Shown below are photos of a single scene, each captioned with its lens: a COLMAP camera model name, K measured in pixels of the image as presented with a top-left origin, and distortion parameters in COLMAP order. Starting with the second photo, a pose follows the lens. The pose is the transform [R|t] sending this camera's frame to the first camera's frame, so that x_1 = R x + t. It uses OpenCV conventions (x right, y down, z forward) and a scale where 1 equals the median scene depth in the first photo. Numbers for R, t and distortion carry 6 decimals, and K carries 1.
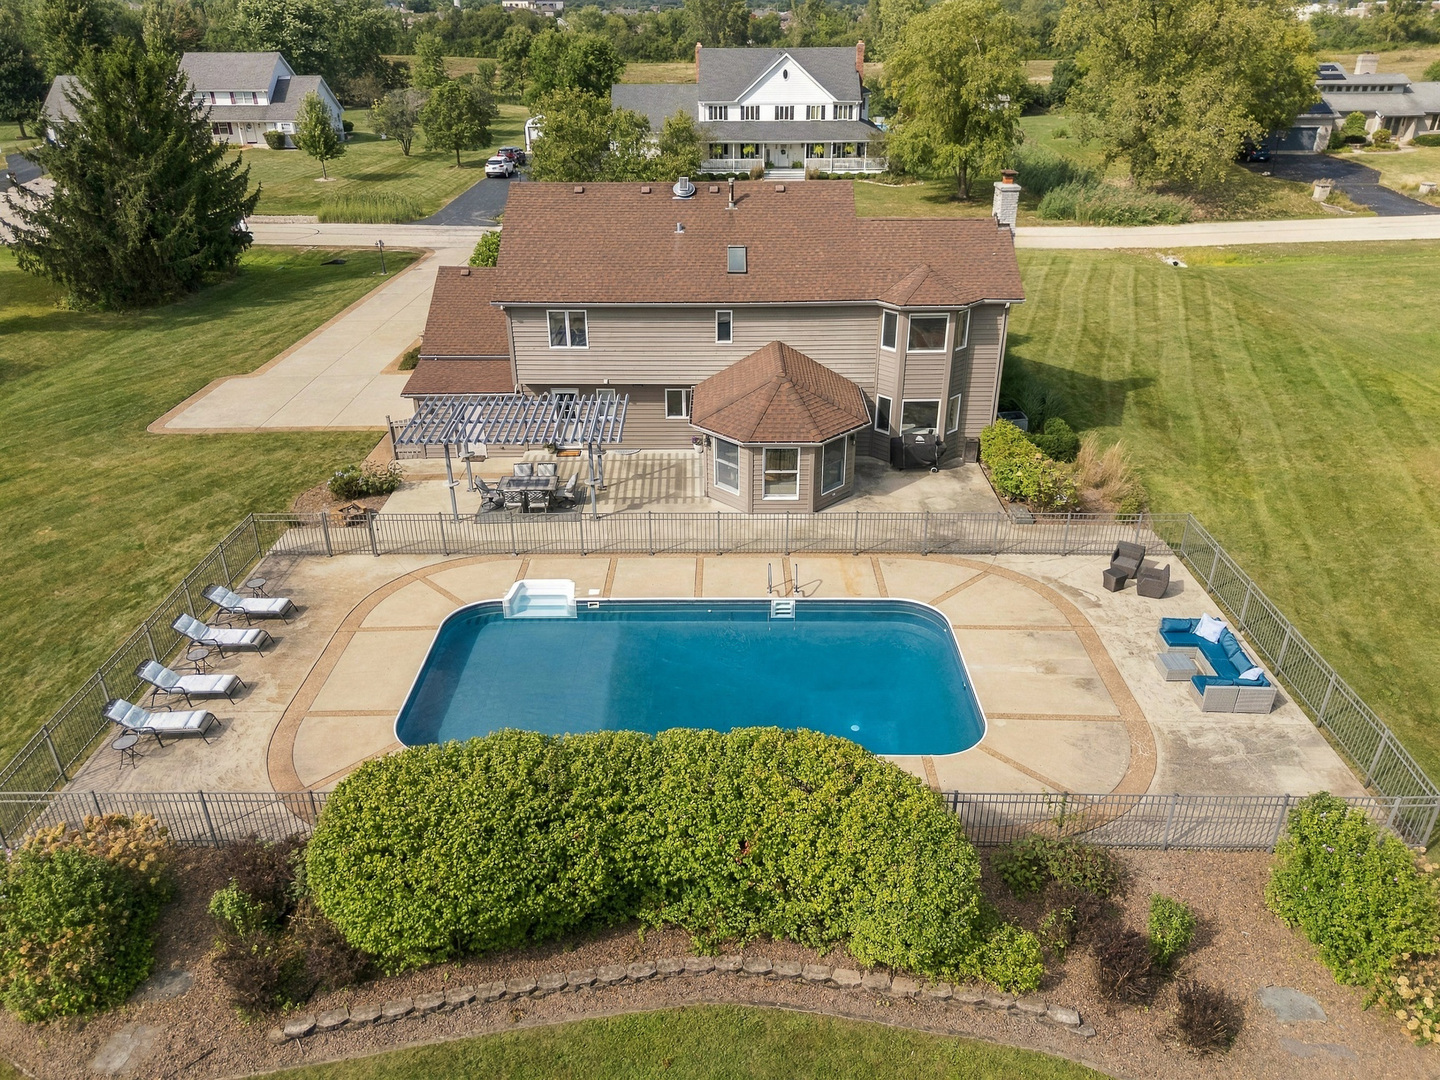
lens RADIAL K [[1060.5, 0, 720.4], [0, 1060.5, 539.6], [0, 0, 1]] dist [0.069755, -0.067628]
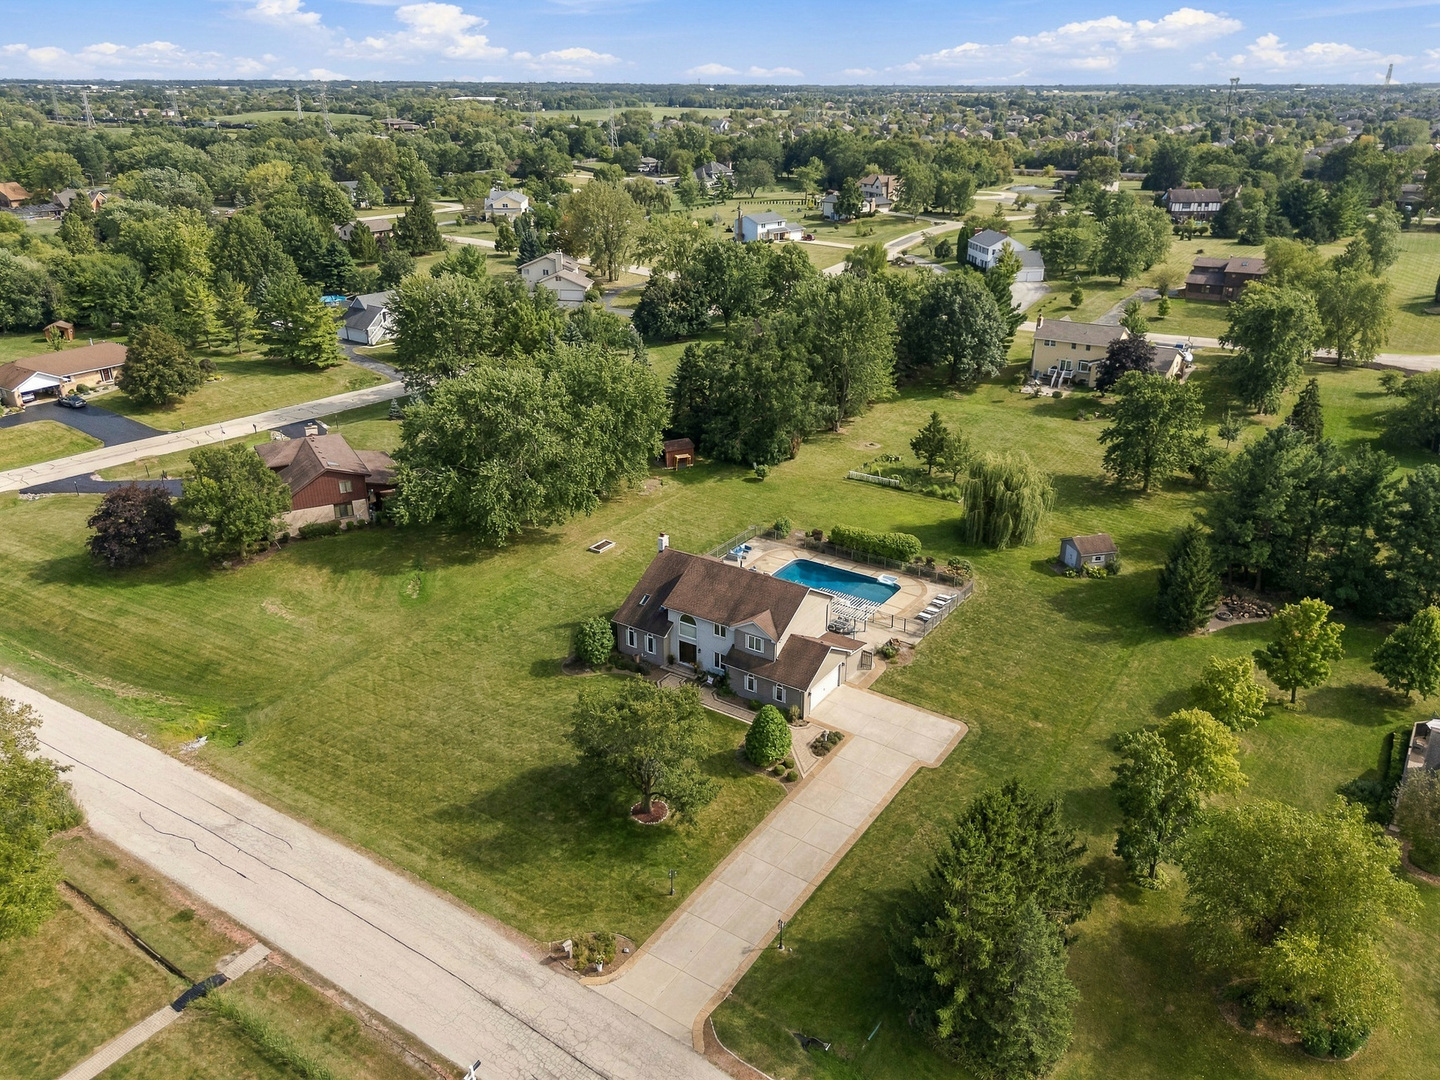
lens RADIAL K [[1060.5, 0, 722.5], [0, 1060.5, 539.6], [0, 0, 1]] dist [0.069755, -0.067628]
pose [[-0.836531, -0.211653, 0.505389, -1.317887], [0.249051, 0.674709, 0.694796, -2.296399], [-0.488046, 0.707086, -0.511703, 2.431518]]
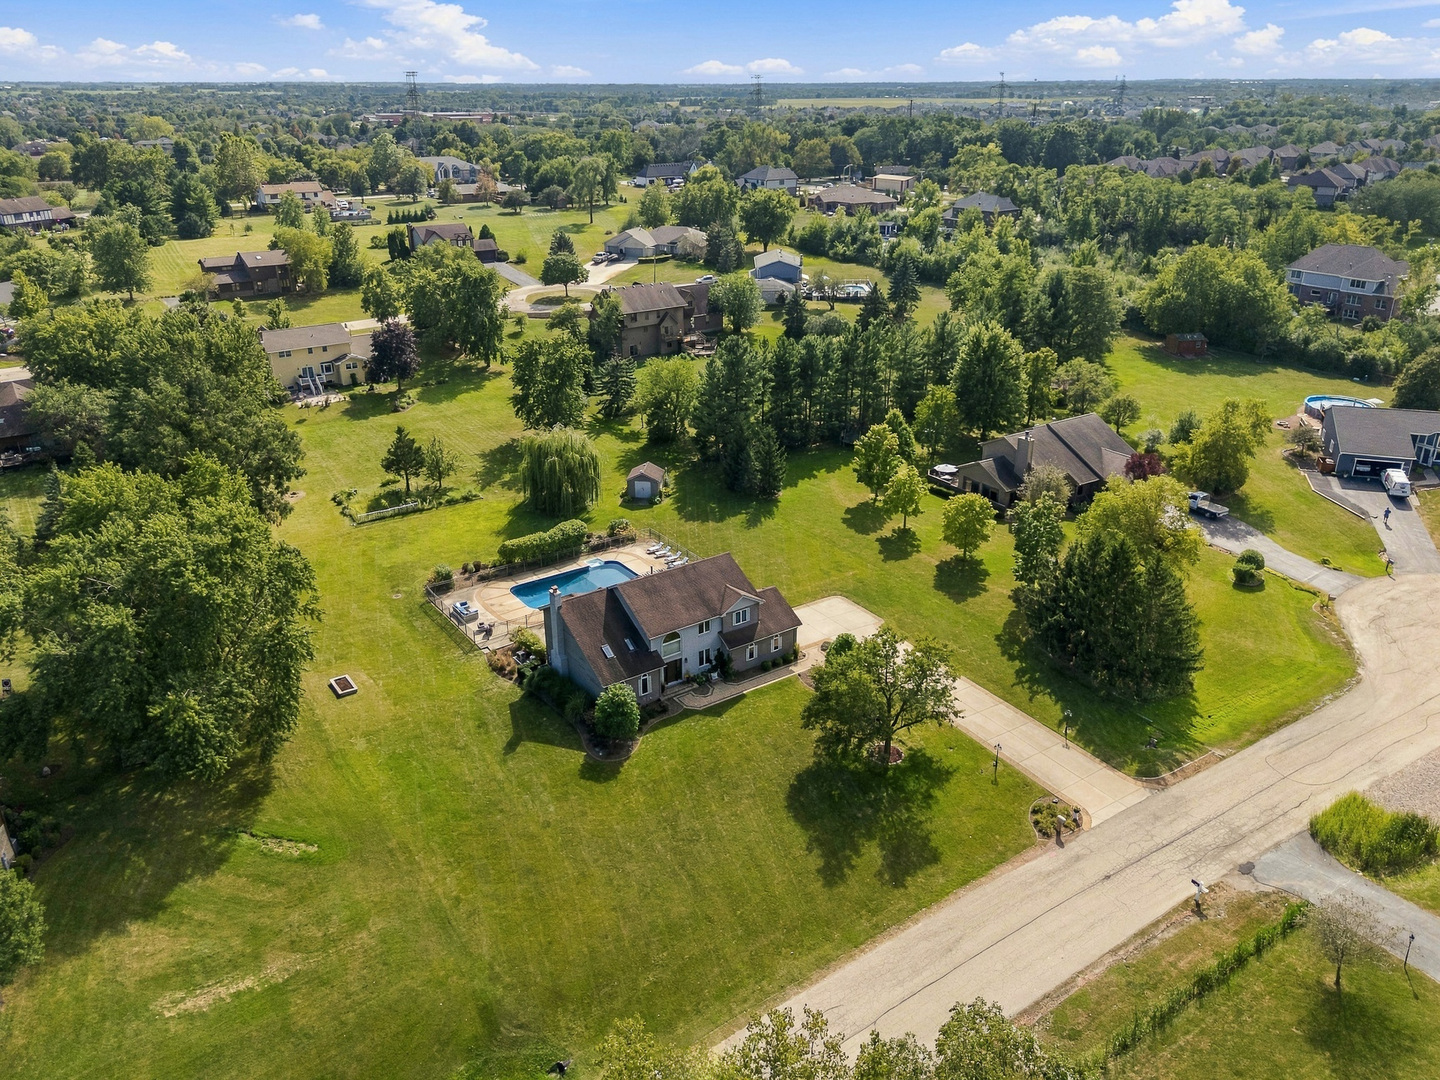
lens RADIAL K [[1060.5, 0, 716.0], [0, 1060.5, 548.9], [0, 0, 1]] dist [0.069755, -0.067628]
pose [[-0.815302, 0.240964, -0.526516, 1.288990], [-0.252959, 0.669718, 0.698204, -2.309347], [0.520859, 0.702435, -0.485068, 2.413572]]
